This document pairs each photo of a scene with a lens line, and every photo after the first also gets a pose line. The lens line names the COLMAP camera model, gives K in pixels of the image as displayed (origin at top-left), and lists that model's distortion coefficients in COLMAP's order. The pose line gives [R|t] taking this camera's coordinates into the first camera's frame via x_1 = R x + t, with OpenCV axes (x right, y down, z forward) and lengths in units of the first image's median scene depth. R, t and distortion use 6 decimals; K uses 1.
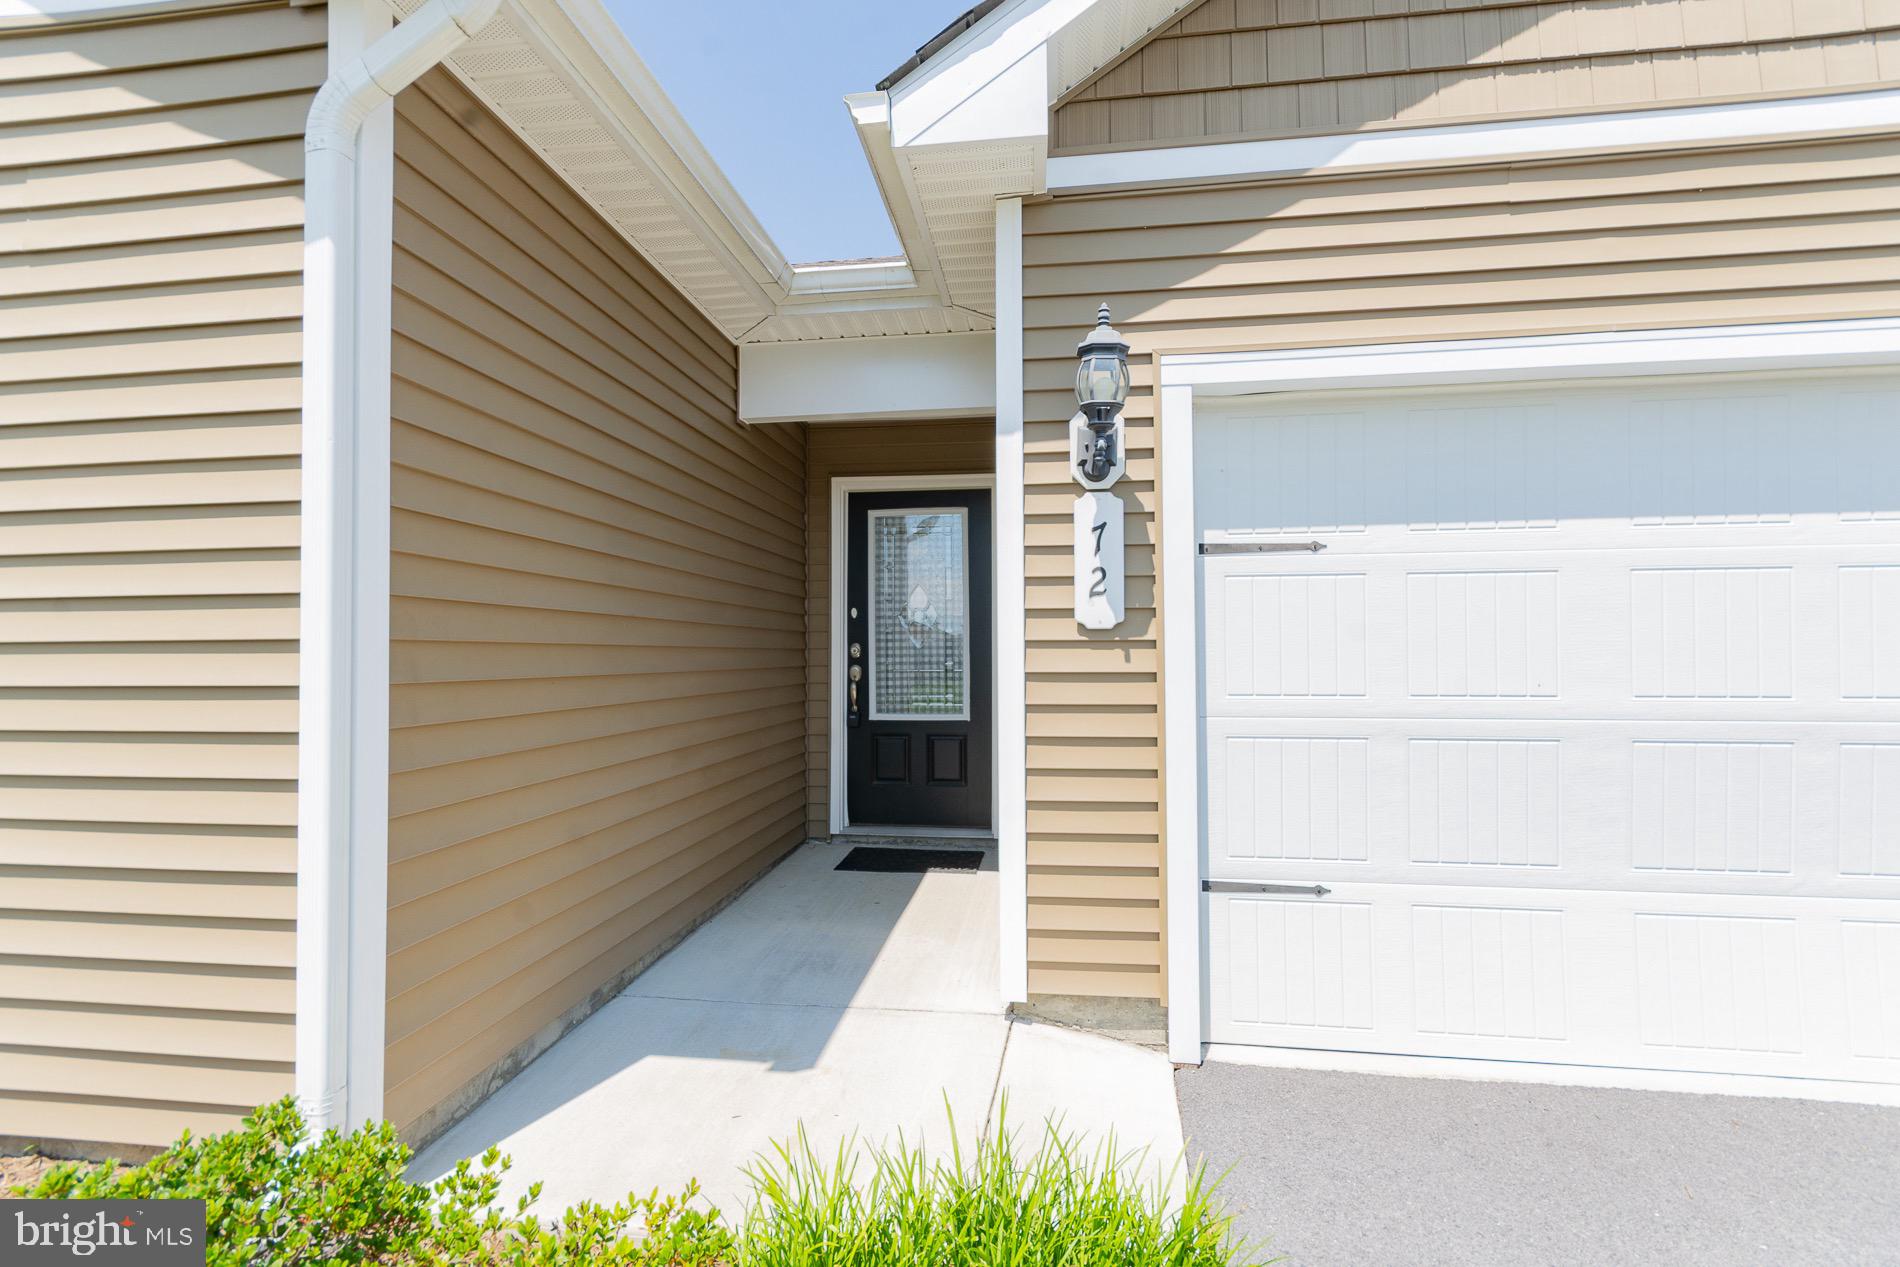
lens RADIAL K [[833.6, 0, 950.6], [0, 833.6, 637.0], [0, 0, 1]] dist [0.008314, -0.000086]
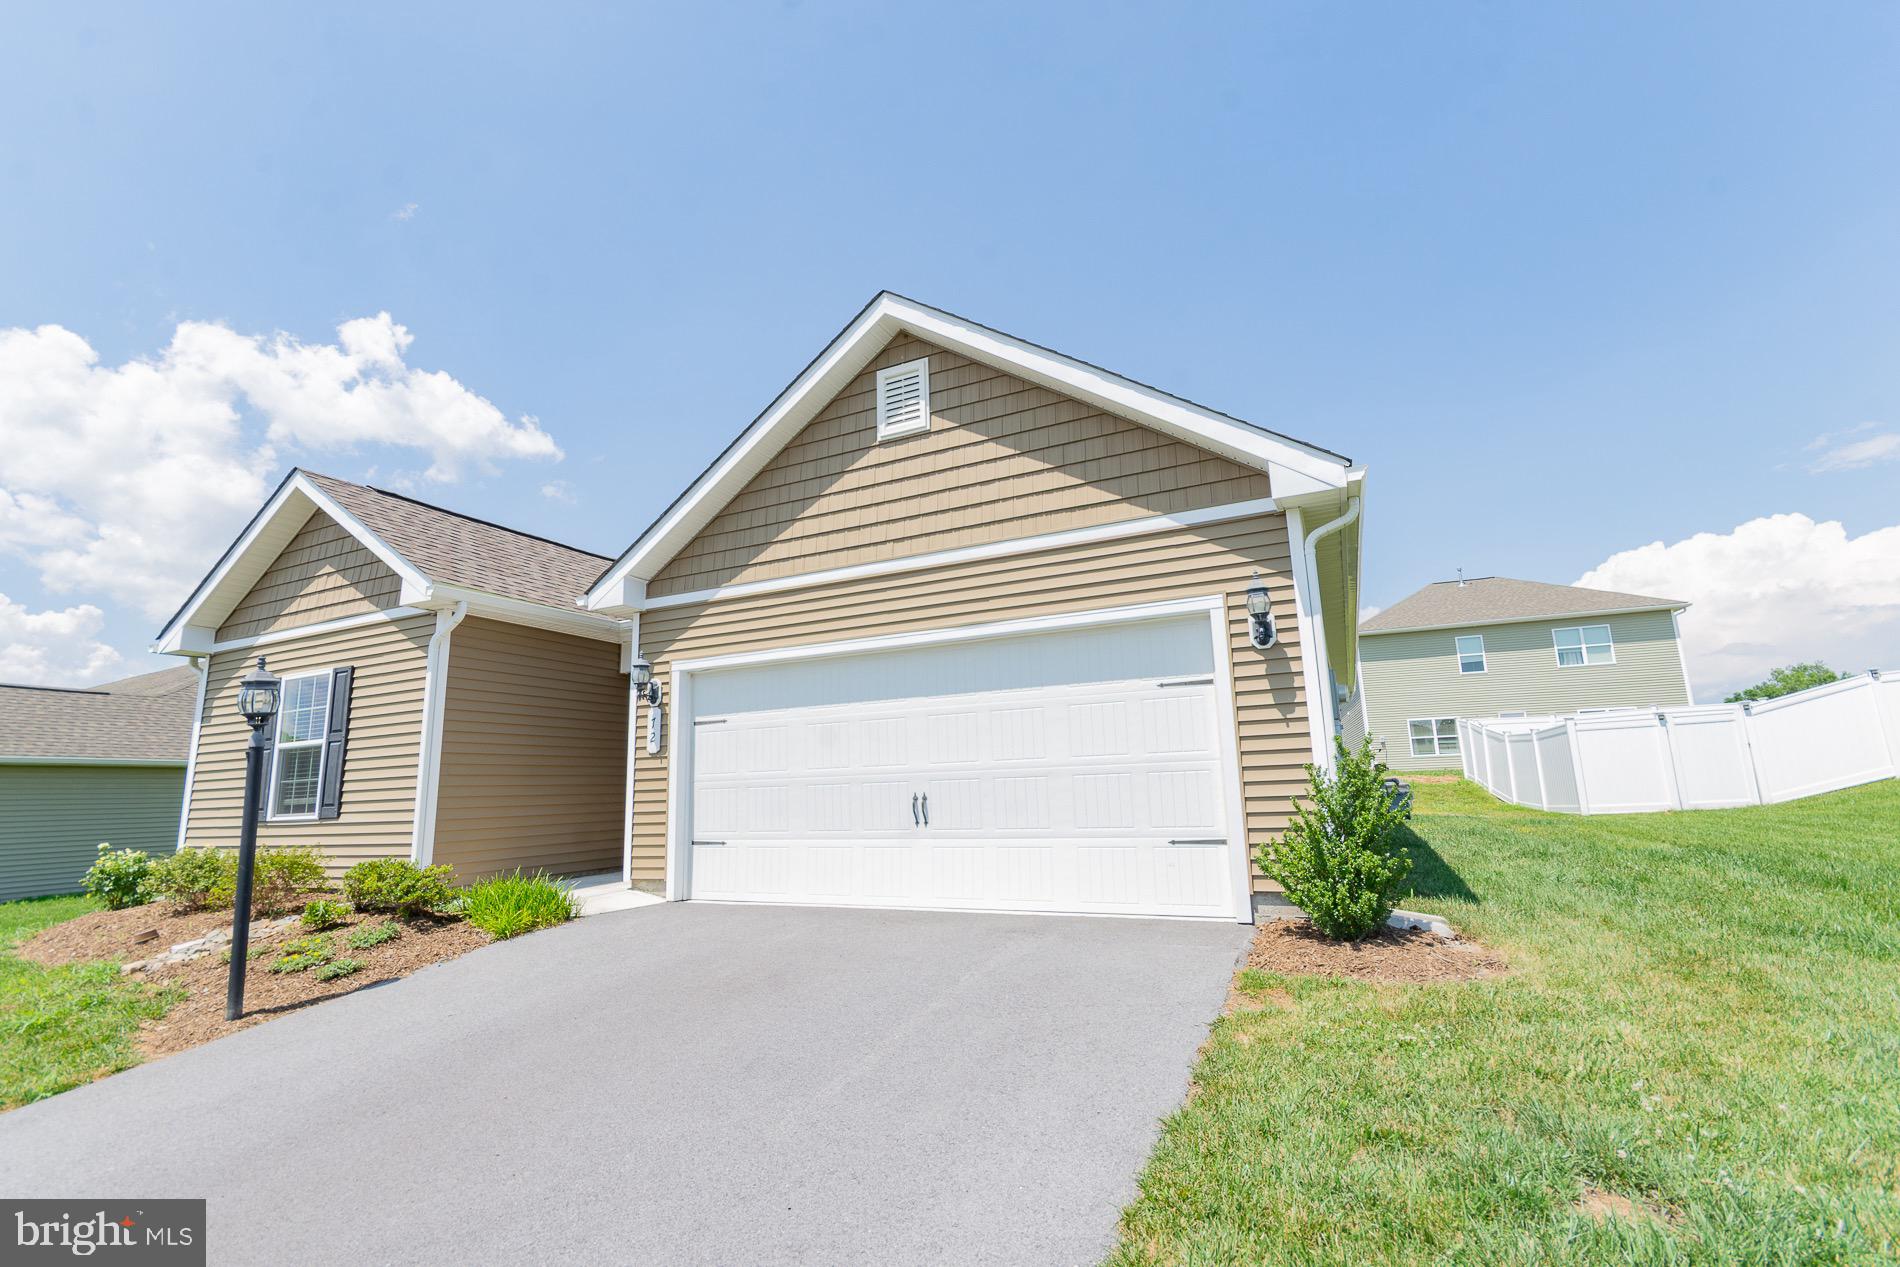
lens RADIAL K [[821.7, 0, 953.0], [0, 821.7, 639.5], [0, 0, 1]] dist [0.010544, 0.000003]
pose [[0.952616, -0.081792, -0.292973, 2.099026], [0.035955, 0.986695, -0.158556, 0.094829], [0.302043, 0.140509, 0.942882, -1.517295]]
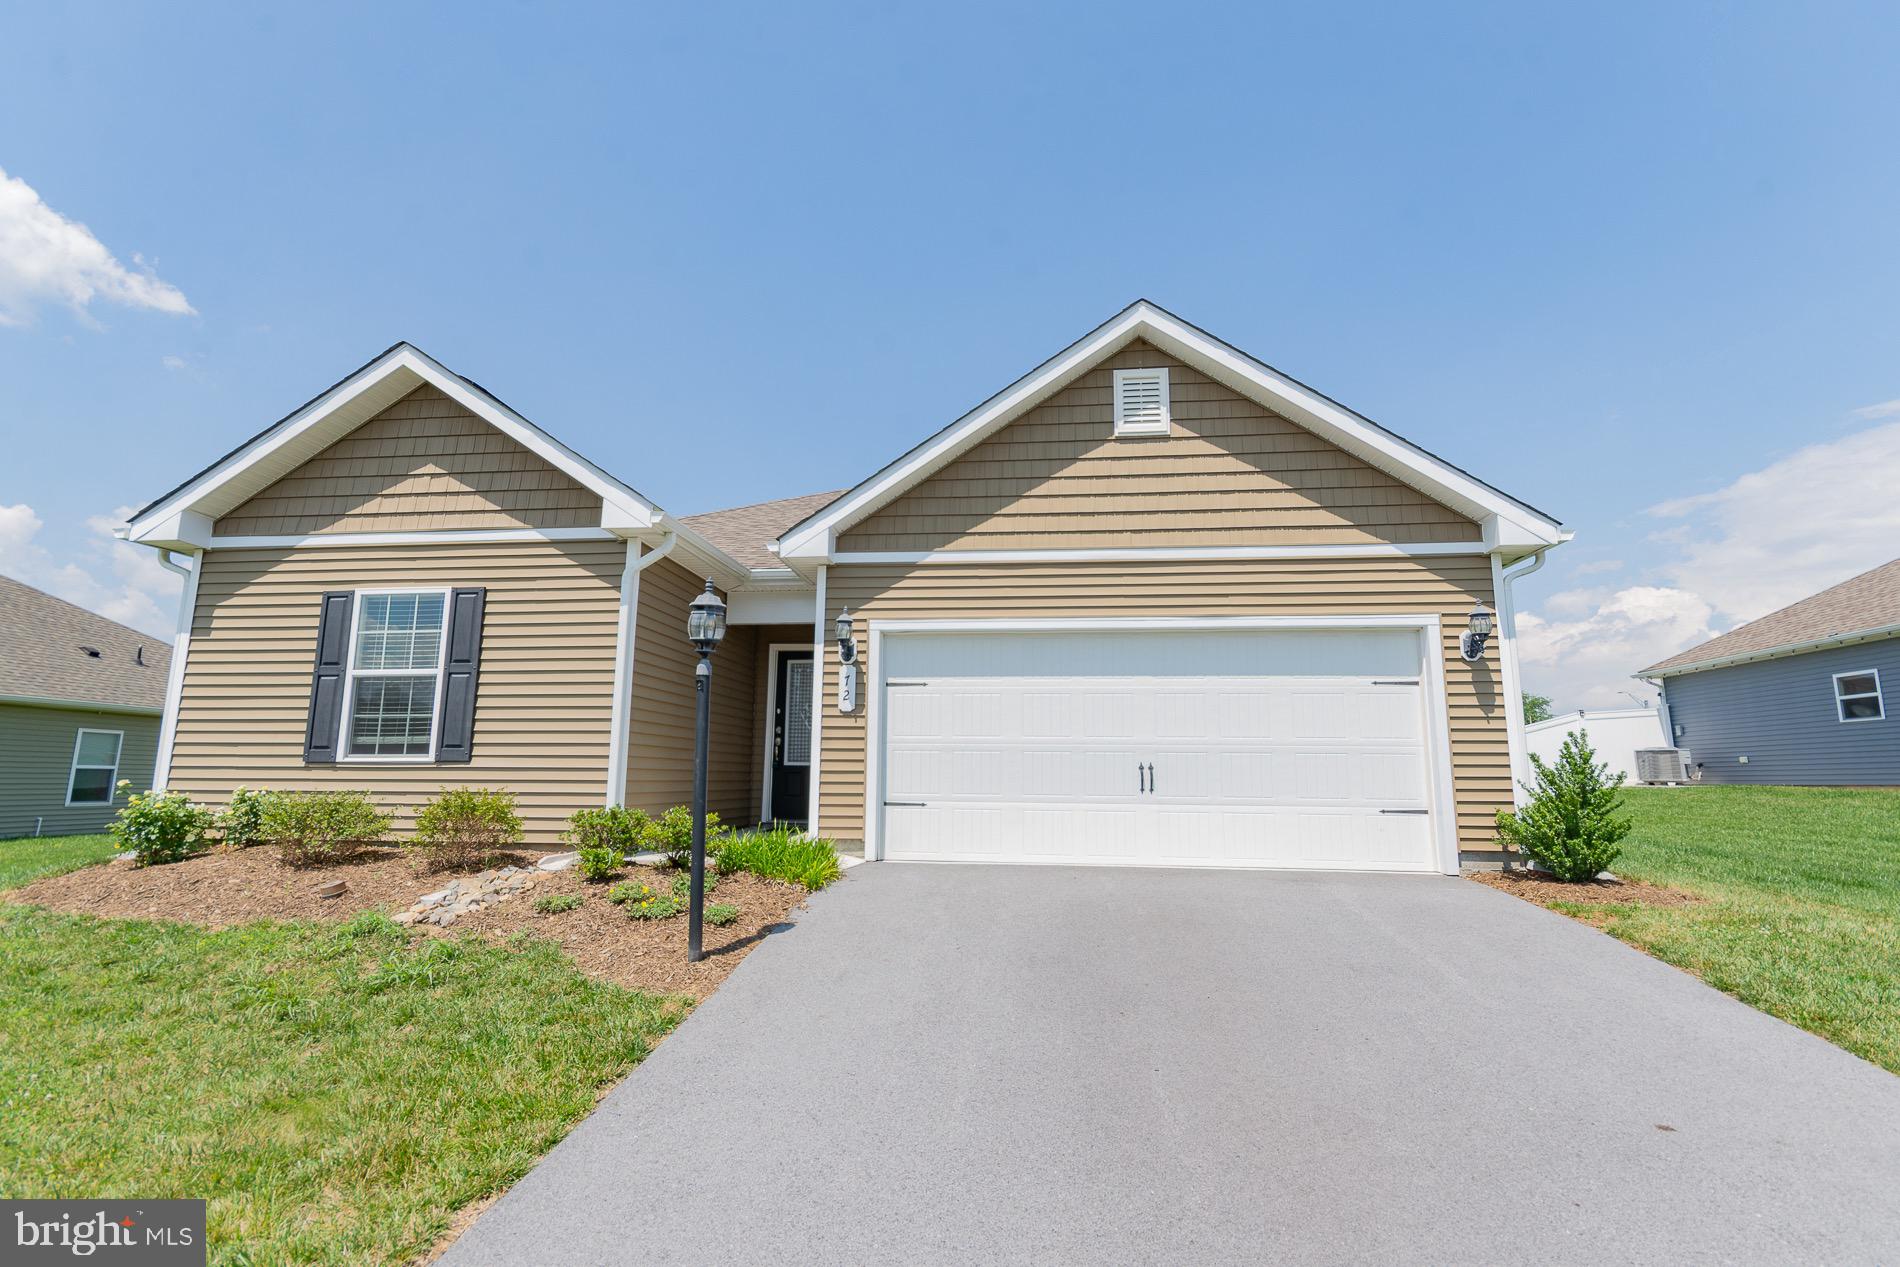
lens RADIAL K [[867.2, 0, 952.6], [0, 867.2, 636.2], [0, 0, 1]] dist [0.009571, -0.000330]
pose [[0.999671, 0.016051, 0.019998, 0.484938], [-0.013071, 0.989906, -0.141119, 0.153841], [-0.022061, 0.140811, 0.989791, -2.061291]]
